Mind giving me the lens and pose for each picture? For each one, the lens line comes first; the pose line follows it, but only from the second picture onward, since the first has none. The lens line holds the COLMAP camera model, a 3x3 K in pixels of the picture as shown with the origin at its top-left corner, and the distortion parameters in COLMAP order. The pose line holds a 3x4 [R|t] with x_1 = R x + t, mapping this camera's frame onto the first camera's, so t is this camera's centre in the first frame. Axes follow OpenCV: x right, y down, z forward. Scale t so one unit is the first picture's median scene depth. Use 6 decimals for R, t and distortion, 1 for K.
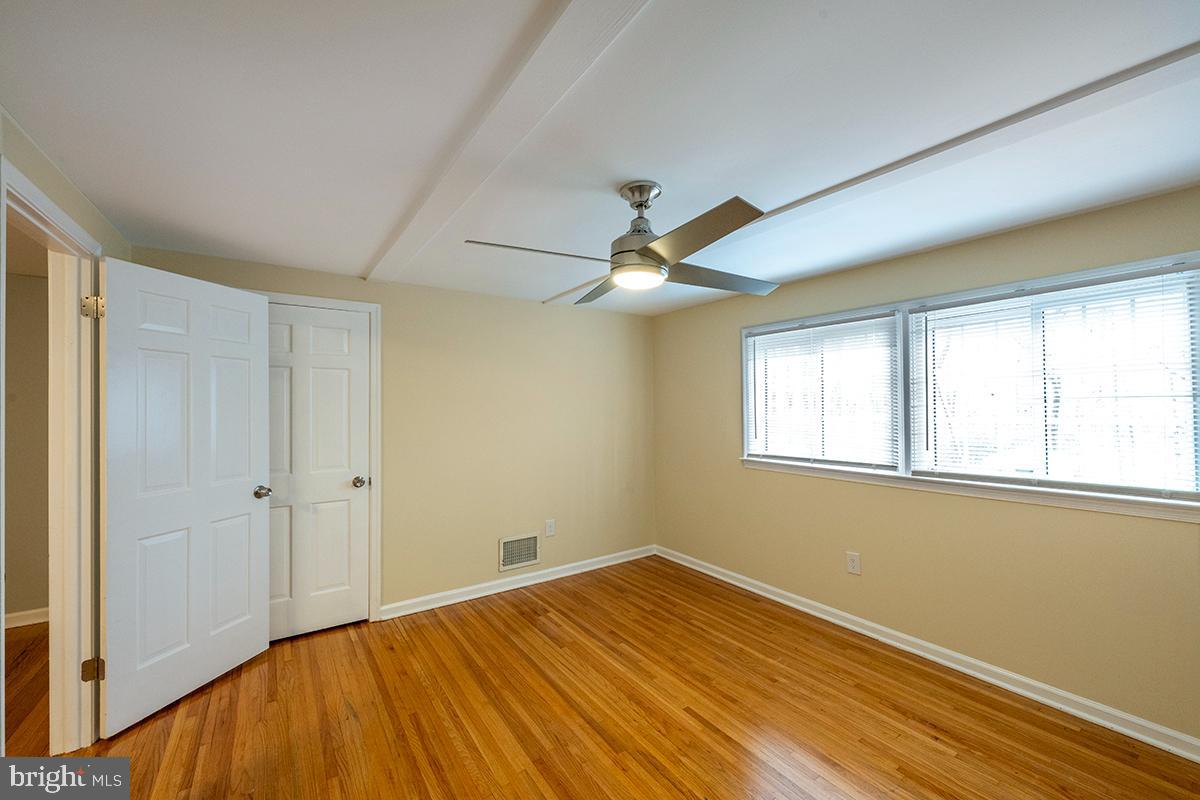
lens RADIAL K [[471.3, 0, 594.9], [0, 471.3, 406.4], [0, 0, 1]] dist [-0.002484, -0.000052]
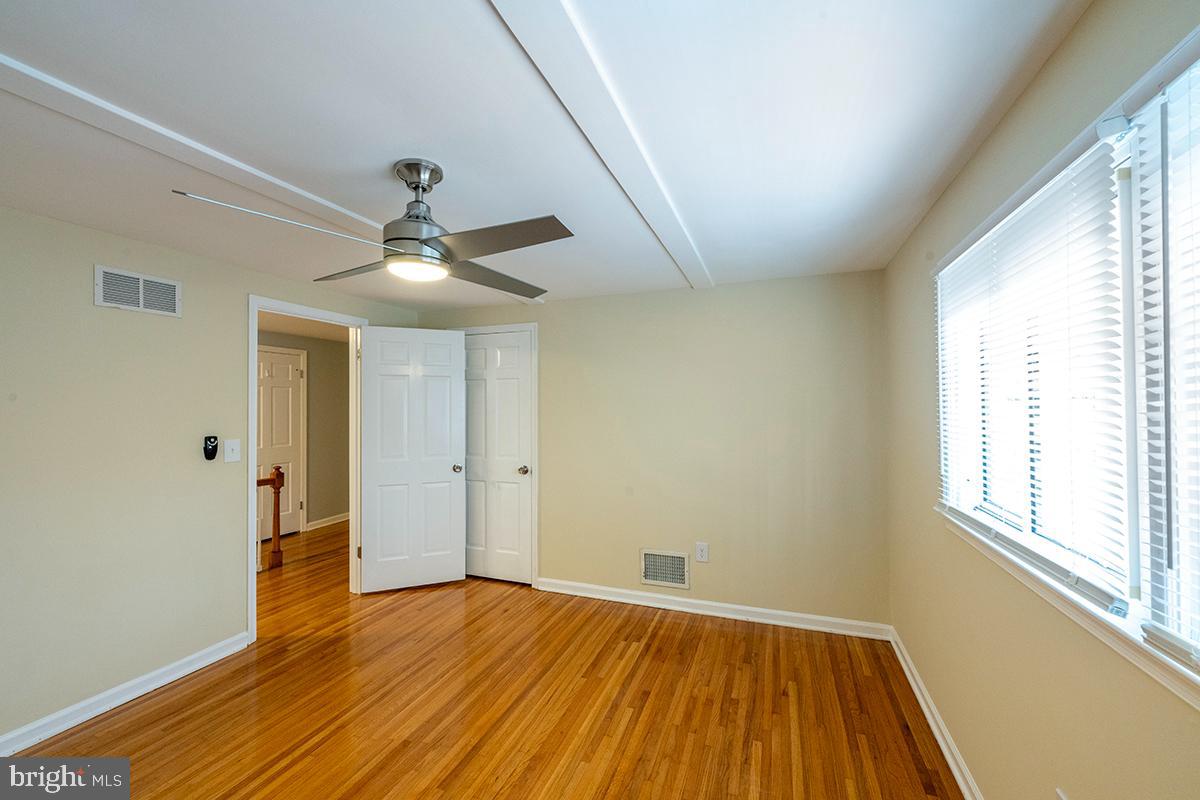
lens RADIAL K [[471.3, 0, 600.2], [0, 471.3, 406.7], [0, 0, 1]] dist [-0.002484, -0.000052]
pose [[0.571079, 0.000397, -0.820895, 0.611504], [0.002969, 0.999992, 0.002549, -0.007473], [0.820889, -0.003893, 0.571074, 0.455307]]
